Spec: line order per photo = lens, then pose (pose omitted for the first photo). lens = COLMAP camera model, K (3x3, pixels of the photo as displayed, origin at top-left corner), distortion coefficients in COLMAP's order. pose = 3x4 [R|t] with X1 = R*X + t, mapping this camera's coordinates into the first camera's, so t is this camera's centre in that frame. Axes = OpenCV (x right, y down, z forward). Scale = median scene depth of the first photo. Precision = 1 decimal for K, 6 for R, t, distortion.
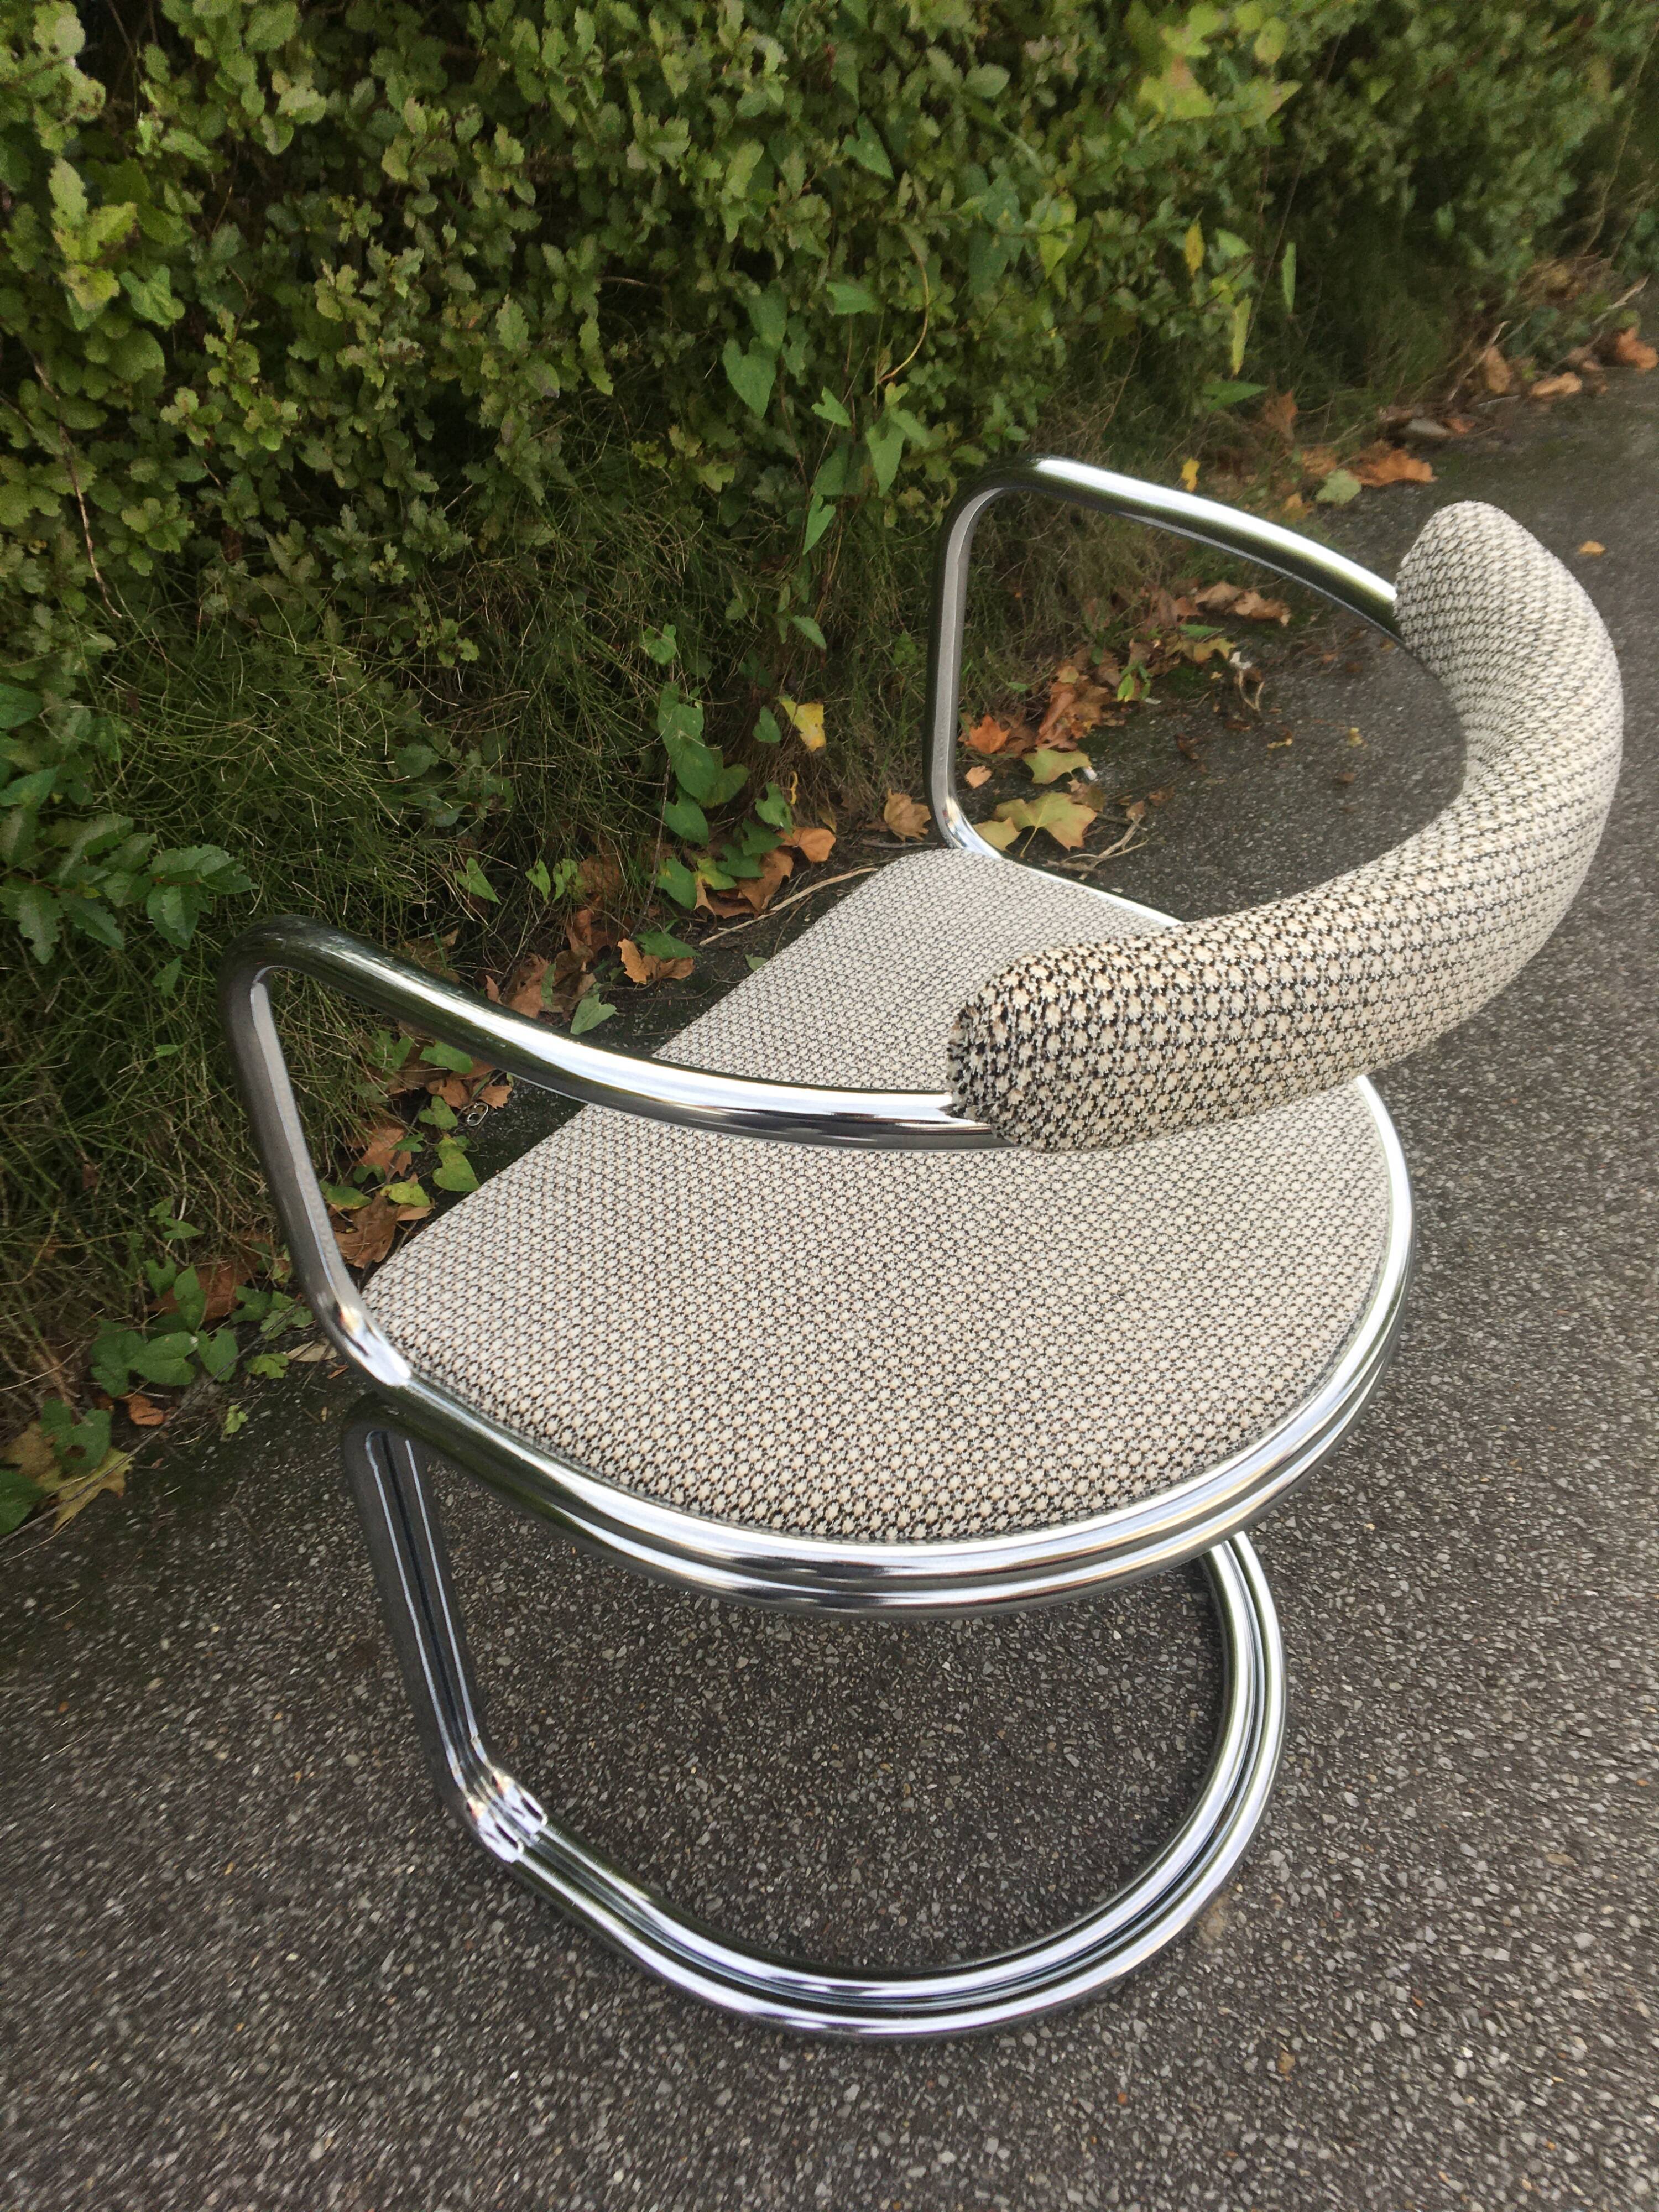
lens RADIAL K [[1869.5, 0, 827.2], [0, 1869.5, 1095.7], [0, 0, 1]] dist [0.084810, -0.115770]
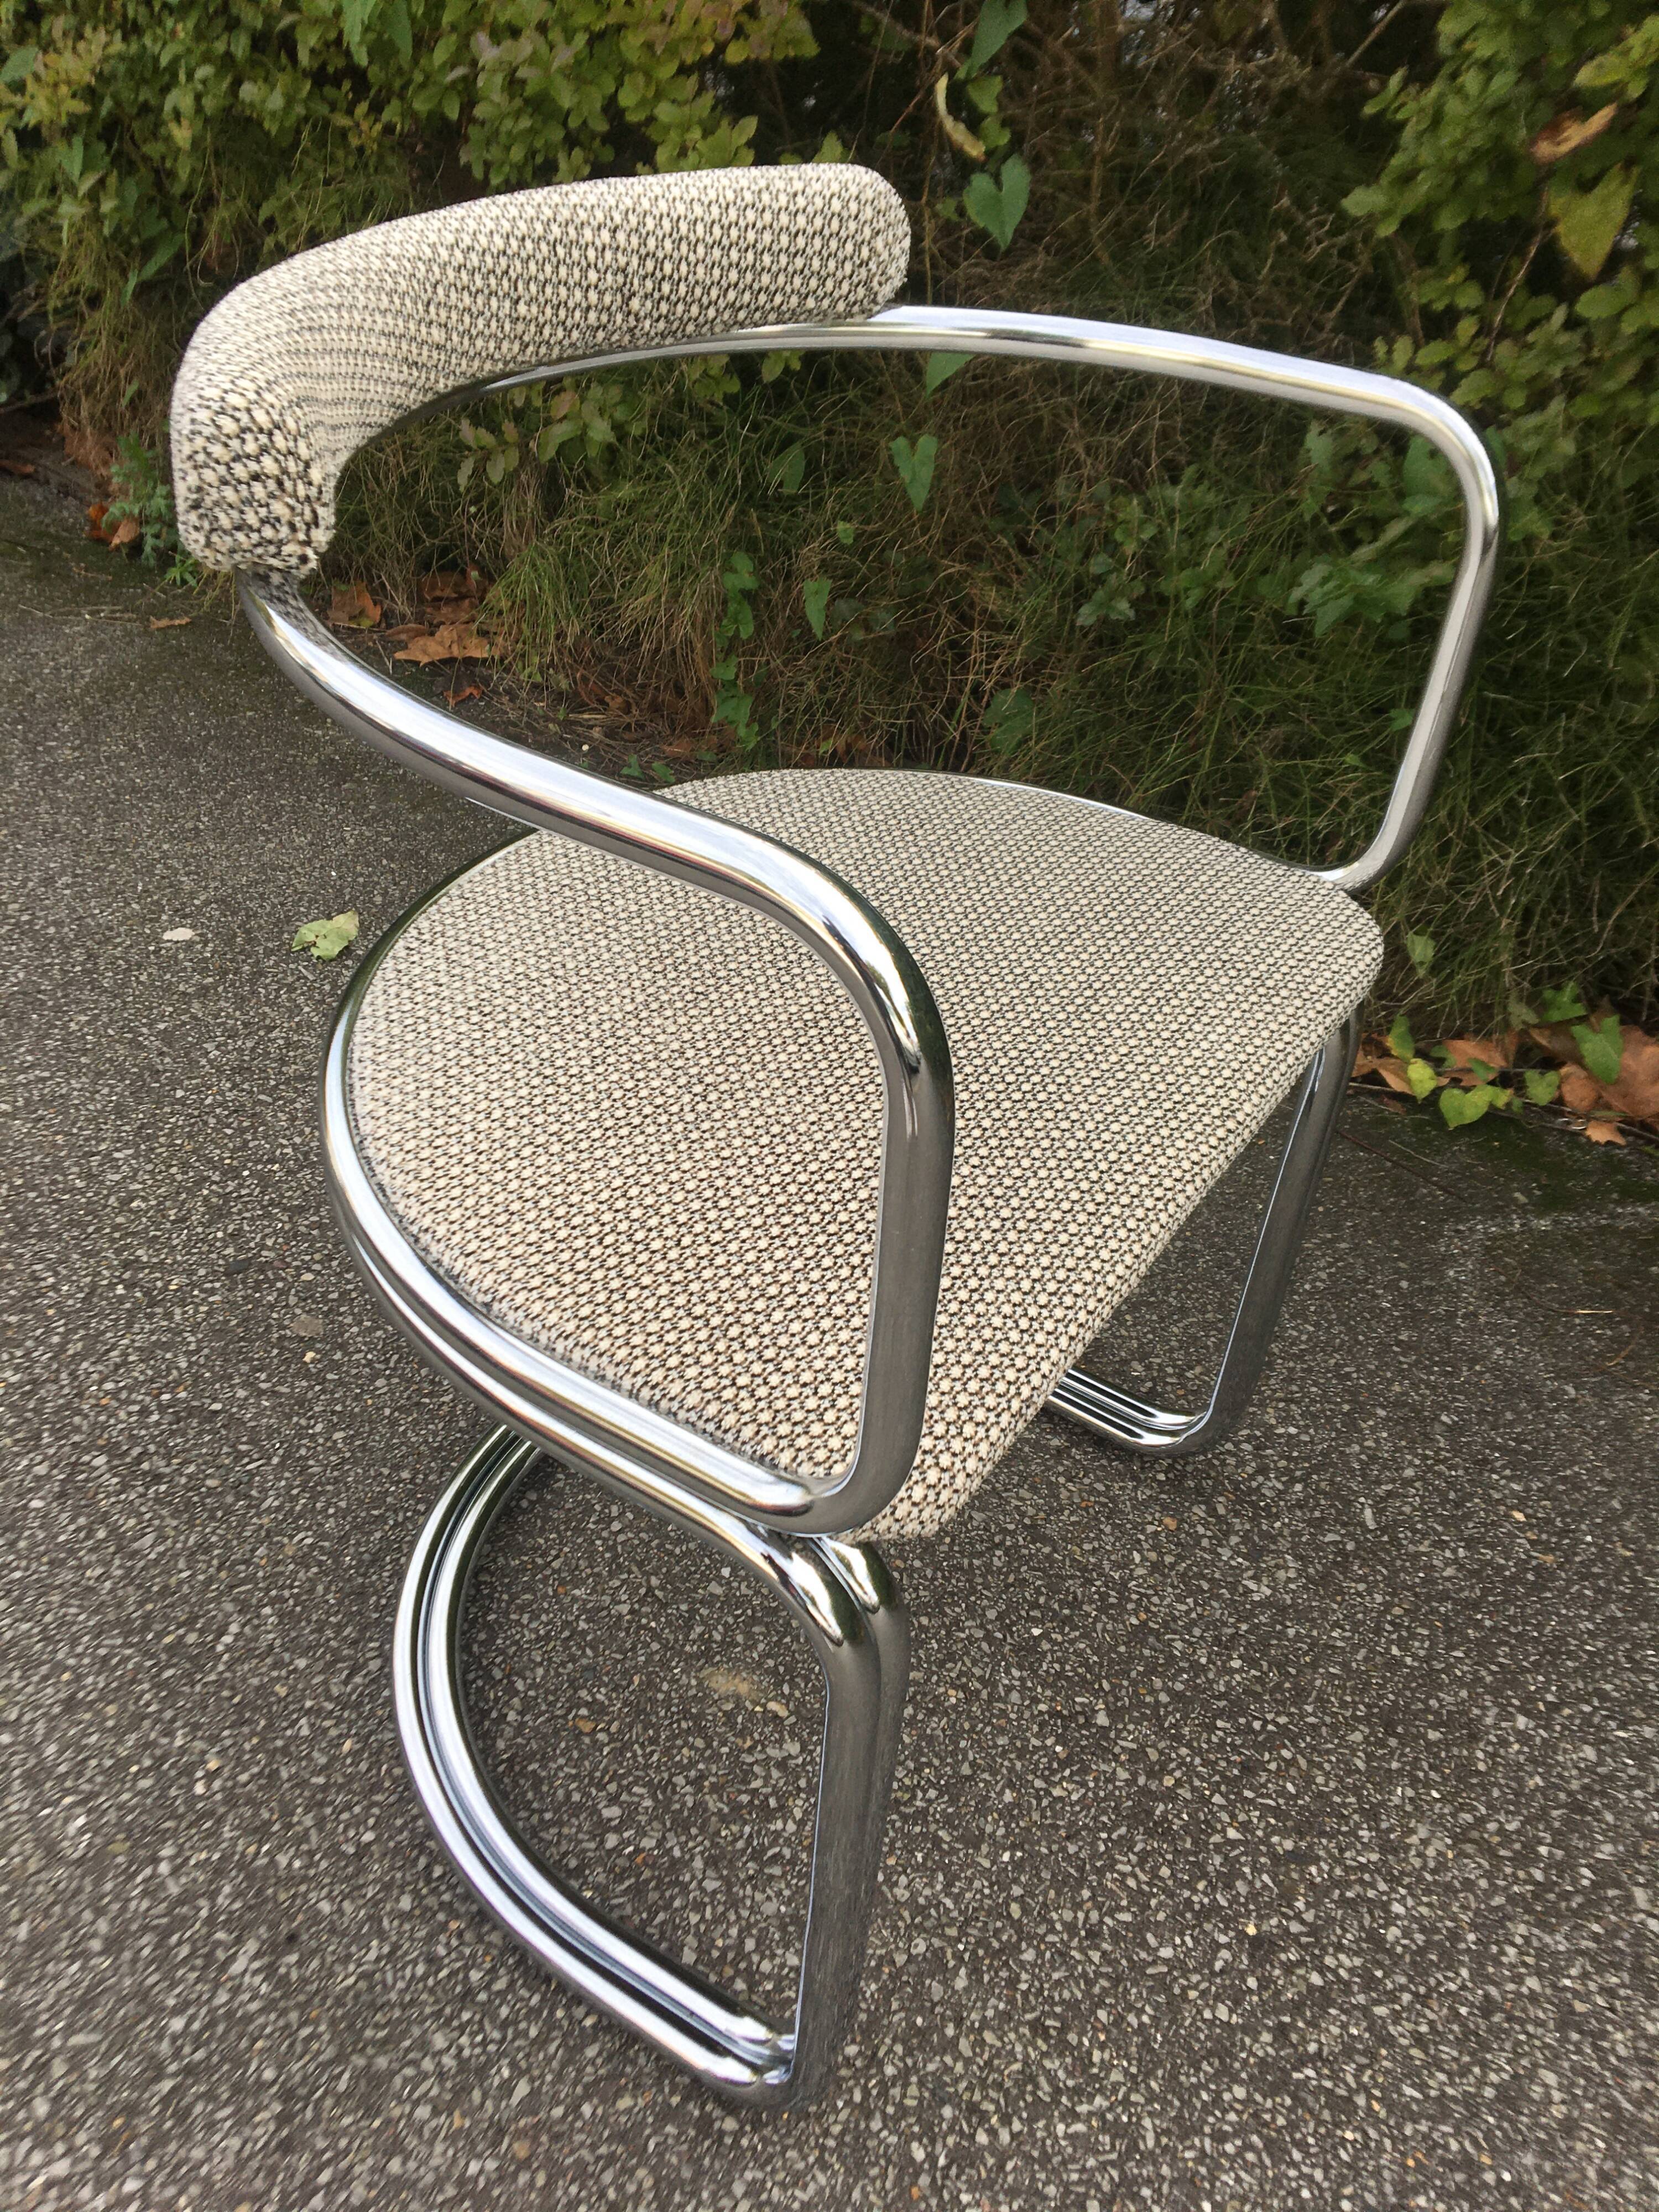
lens RADIAL K [[1869.5, 0, 819.8], [0, 1869.5, 1105.8], [0, 0, 1]] dist [0.084810, -0.115770]
pose [[0.051426, 0.621652, -0.781604, 0.759430], [-0.697755, 0.582293, 0.417220, -0.182839], [0.714488, 0.523912, 0.463705, 0.398122]]
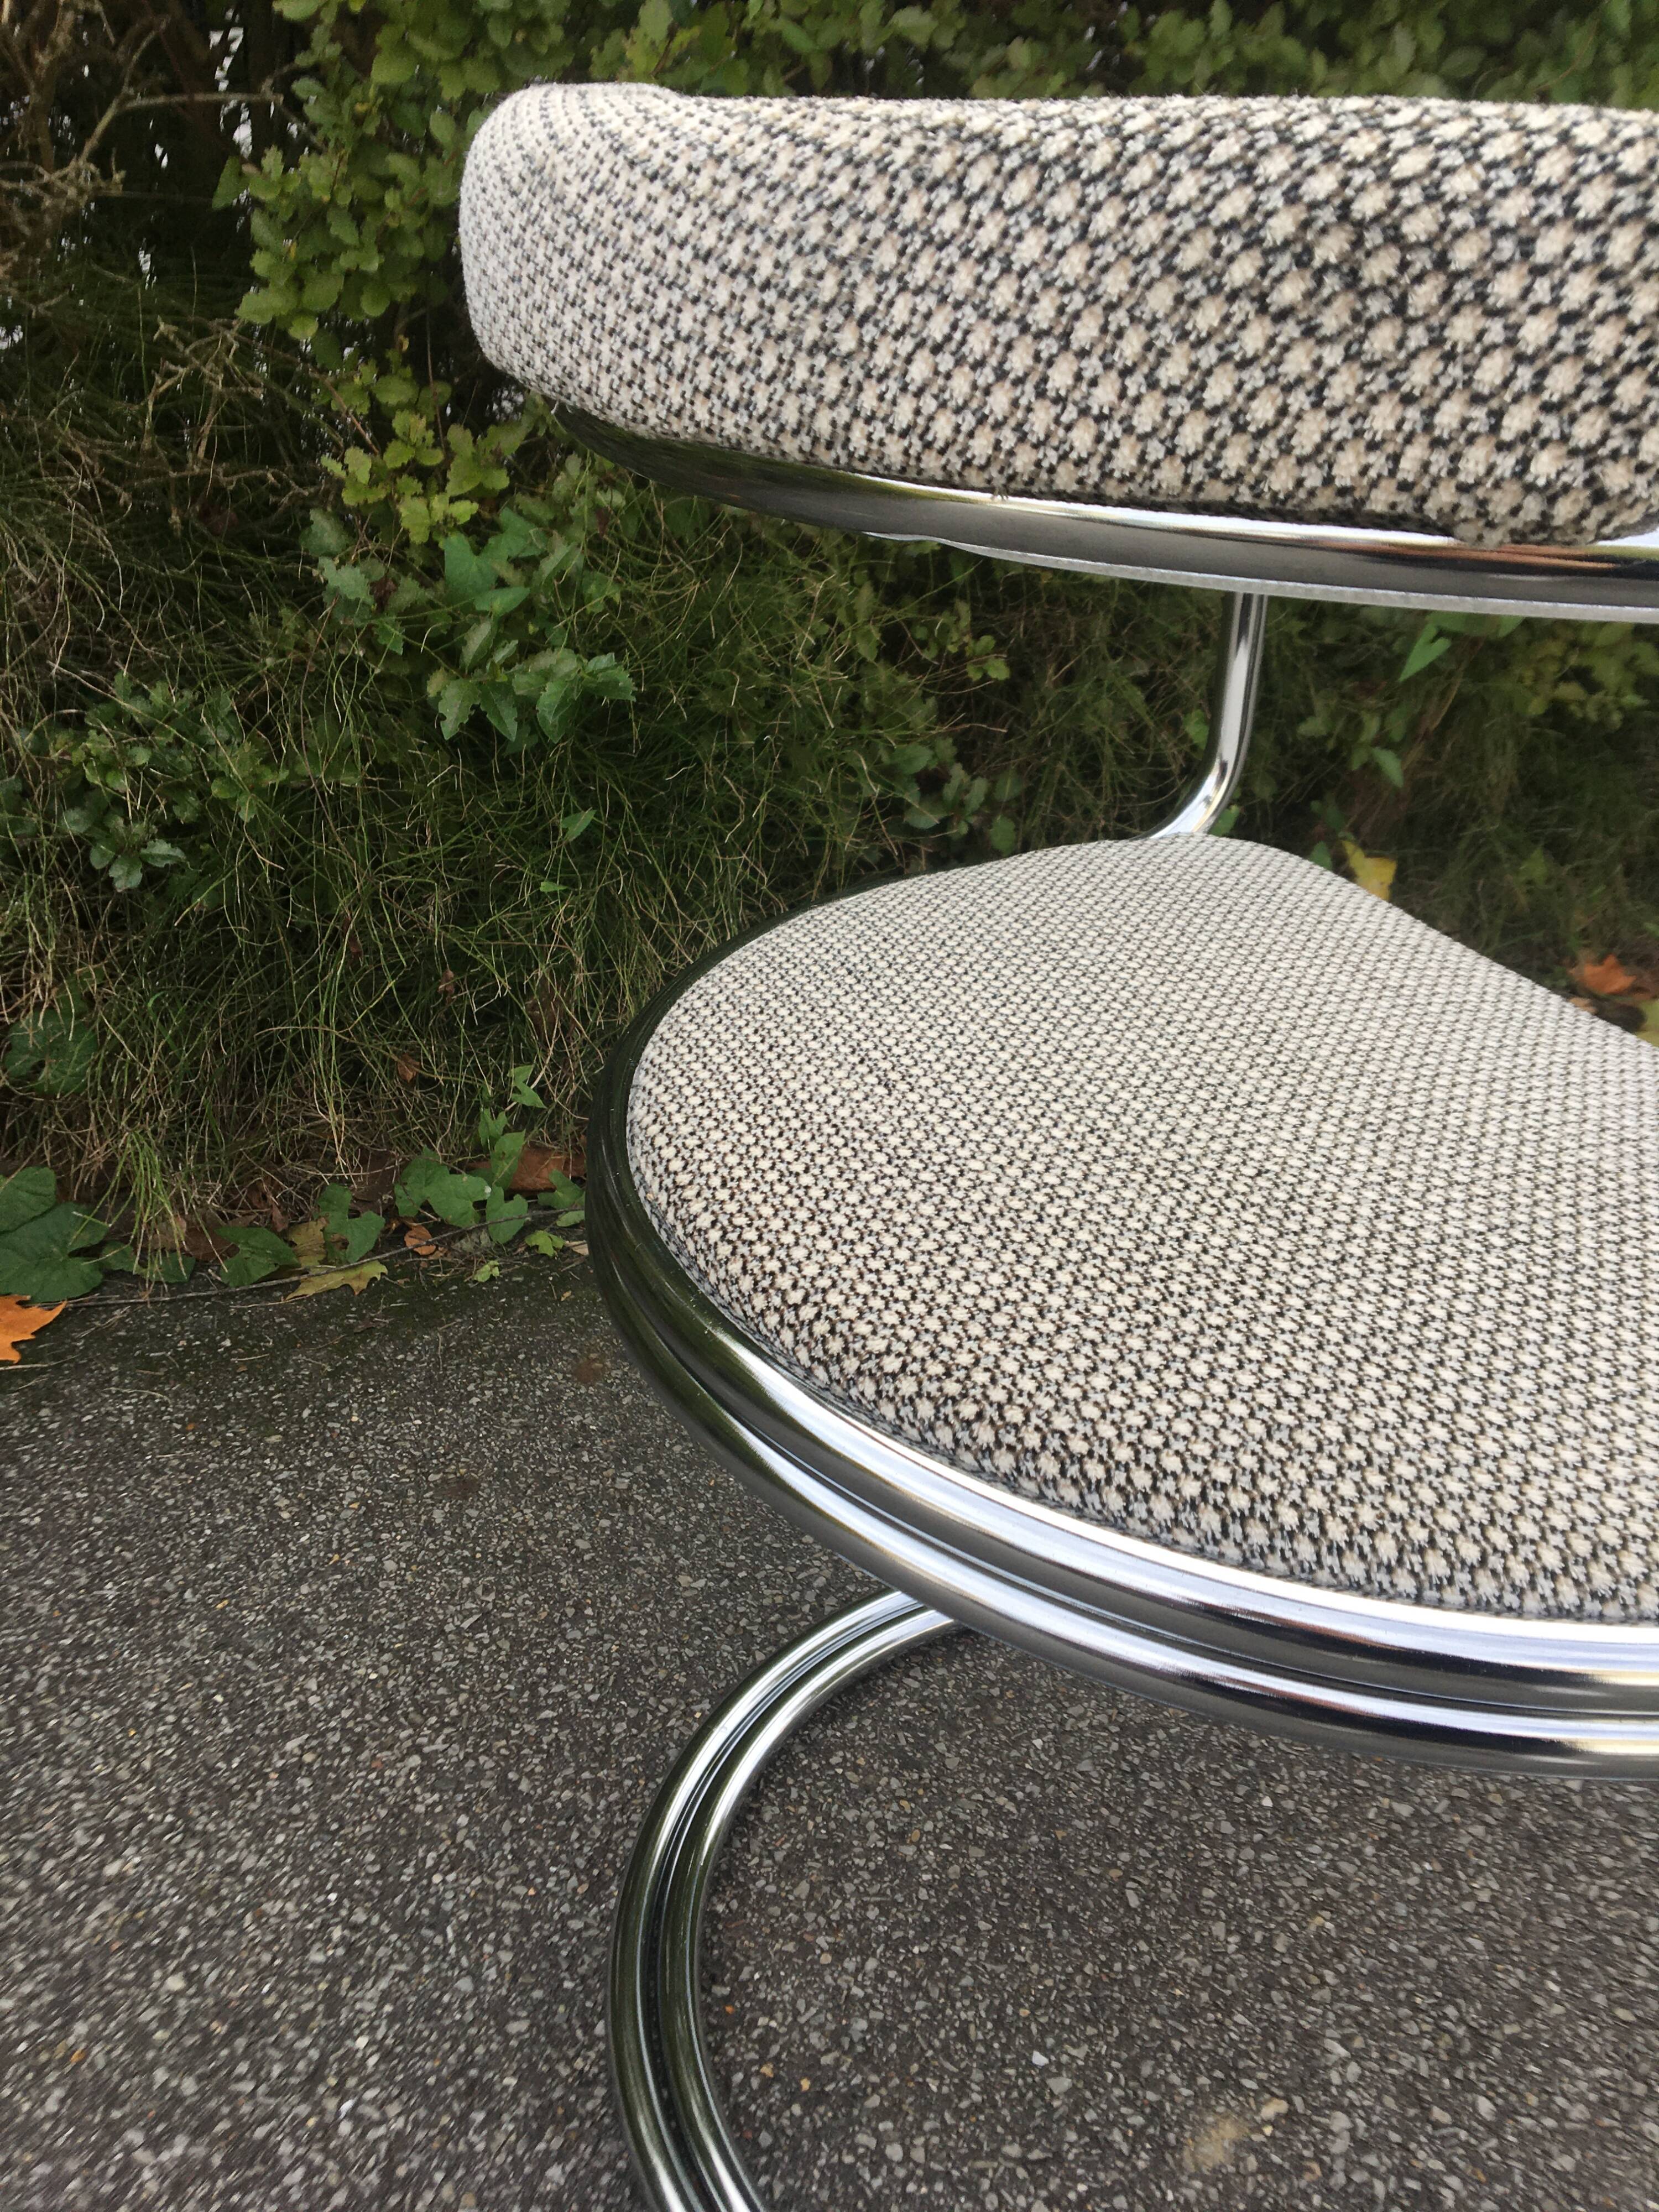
lens RADIAL K [[1869.5, 0, 824.7], [0, 1869.5, 1111.3], [0, 0, 1]] dist [0.084810, -0.115770]
pose [[0.876721, 0.247321, -0.412543, 0.262381], [-0.336164, 0.928495, -0.157767, 0.225401], [0.344025, 0.276999, 0.897172, 0.196543]]
